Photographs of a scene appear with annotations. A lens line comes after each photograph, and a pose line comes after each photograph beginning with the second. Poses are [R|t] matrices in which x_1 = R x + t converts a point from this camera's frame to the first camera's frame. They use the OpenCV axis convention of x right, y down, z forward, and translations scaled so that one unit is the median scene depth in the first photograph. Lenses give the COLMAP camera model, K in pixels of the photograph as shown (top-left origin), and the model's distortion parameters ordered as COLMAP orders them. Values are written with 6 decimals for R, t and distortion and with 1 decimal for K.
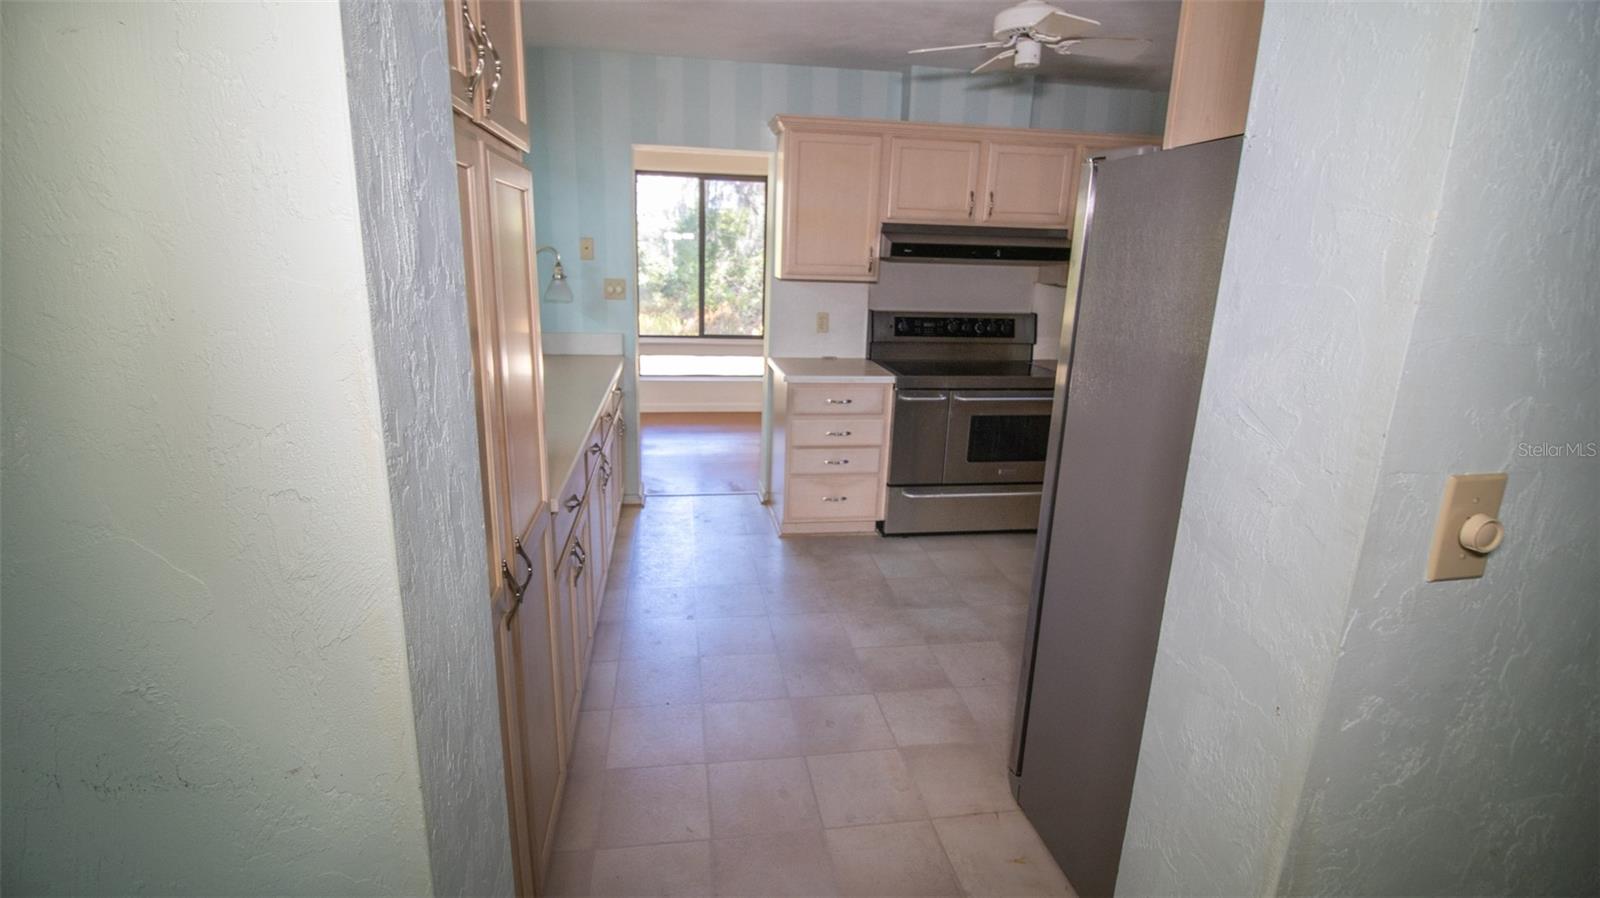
lens RADIAL K [[746.3, 0, 796.4], [0, 746.3, 449.3], [0, 0, 1]] dist [0.002848, -0.002883]
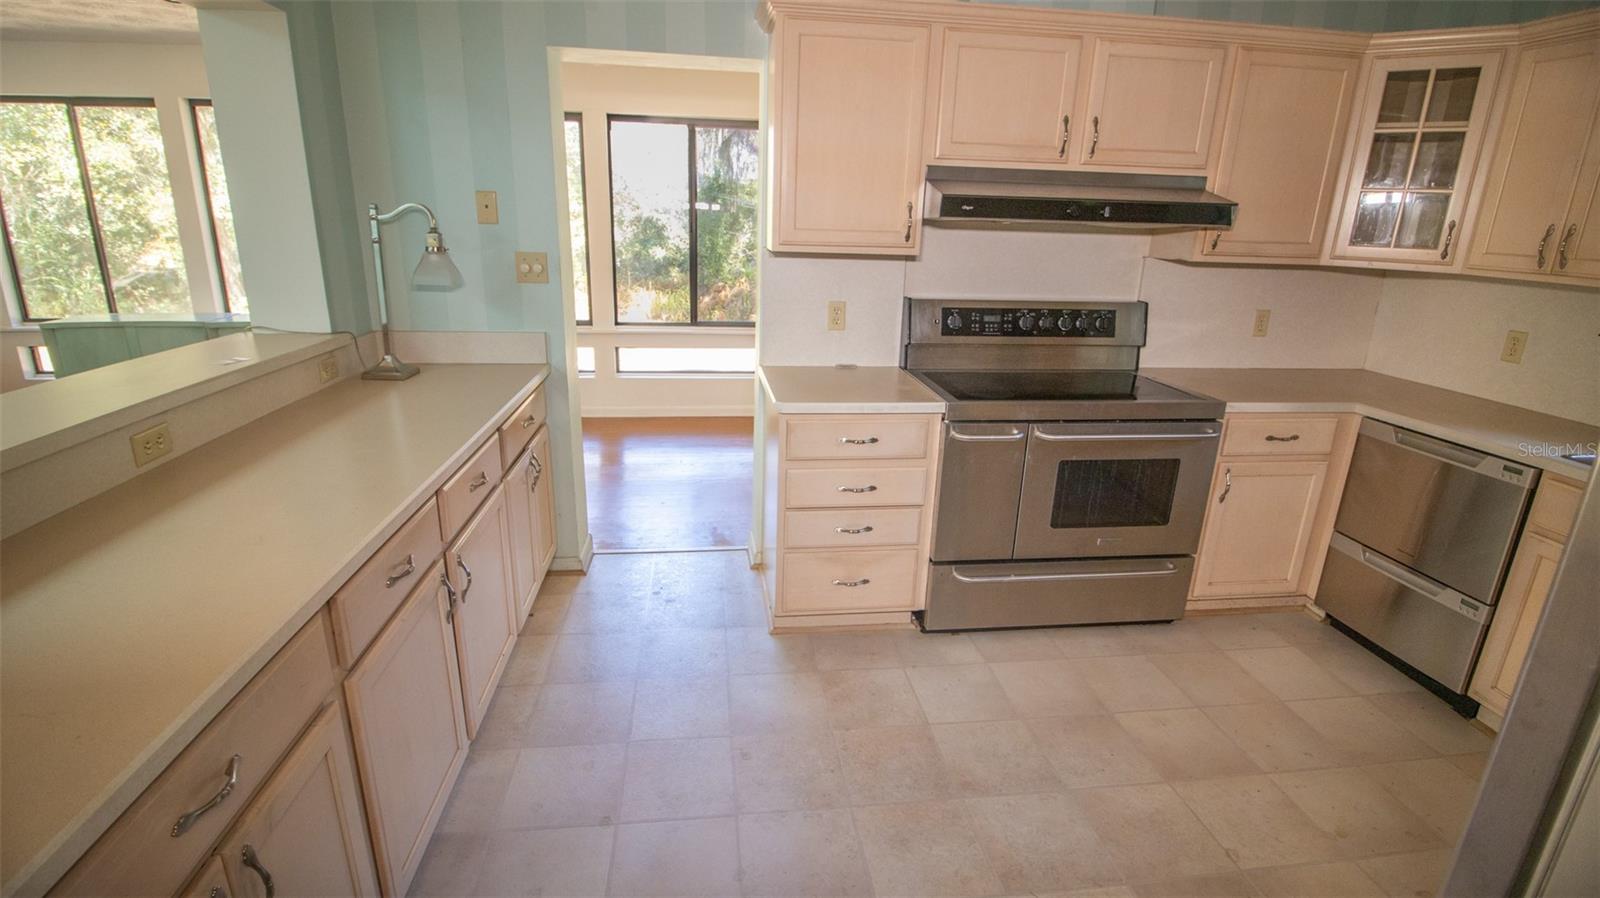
lens RADIAL K [[746.3, 0, 803.7], [0, 746.3, 448.2], [0, 0, 1]] dist [0.002848, -0.002883]
pose [[0.999646, 0.005890, -0.025963, 0.024403], [-0.005073, 0.999493, 0.031423, -0.073430], [0.026135, -0.031280, 0.999169, 0.325186]]
